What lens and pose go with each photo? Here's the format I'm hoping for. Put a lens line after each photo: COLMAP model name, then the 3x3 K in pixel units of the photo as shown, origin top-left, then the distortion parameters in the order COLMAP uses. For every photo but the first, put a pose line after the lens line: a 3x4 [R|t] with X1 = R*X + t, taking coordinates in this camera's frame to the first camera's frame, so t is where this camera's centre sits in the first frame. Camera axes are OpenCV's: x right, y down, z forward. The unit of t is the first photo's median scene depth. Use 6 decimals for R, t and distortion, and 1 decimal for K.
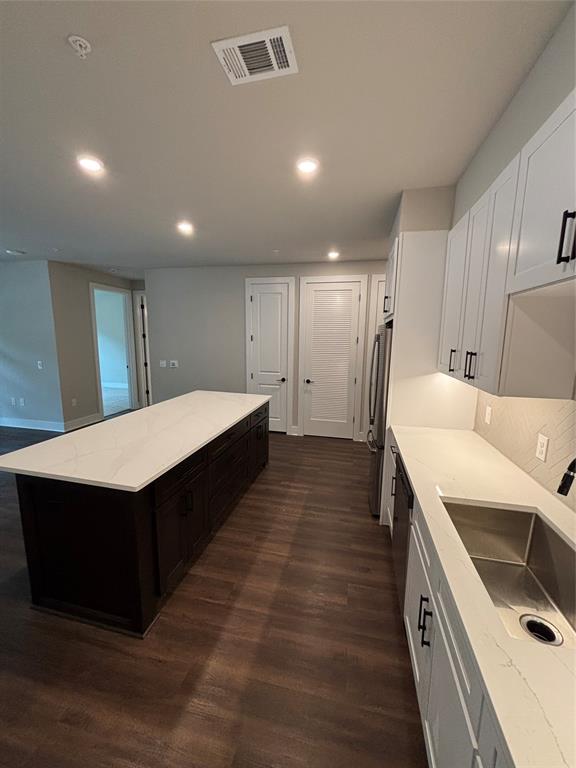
lens RADIAL K [[309.1, 0, 284.0], [0, 309.1, 384.7], [0, 0, 1]] dist [-0.004030, 0.000517]
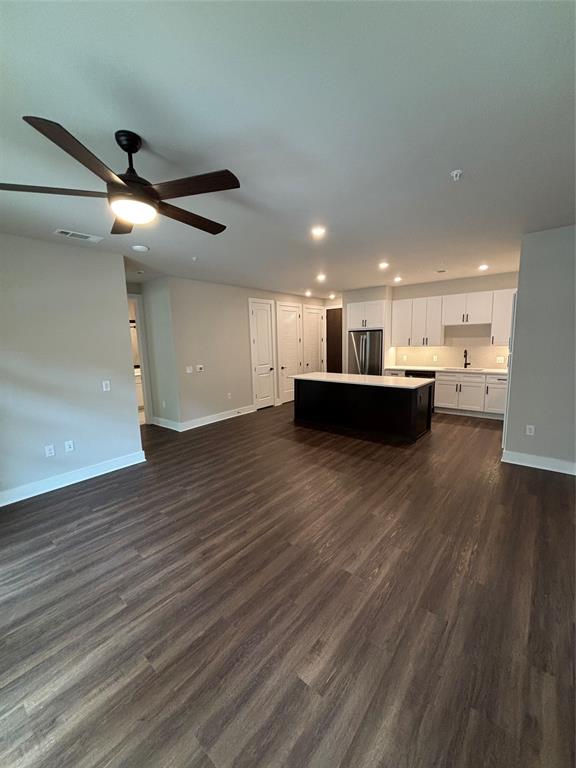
lens RADIAL K [[309.1, 0, 286.4], [0, 309.1, 387.1], [0, 0, 1]] dist [-0.004030, 0.000517]
pose [[0.445843, -0.163989, 0.879961, -1.303162], [0.172086, 0.980439, 0.095525, -0.060648], [-0.878414, 0.108839, 0.465342, 0.267439]]
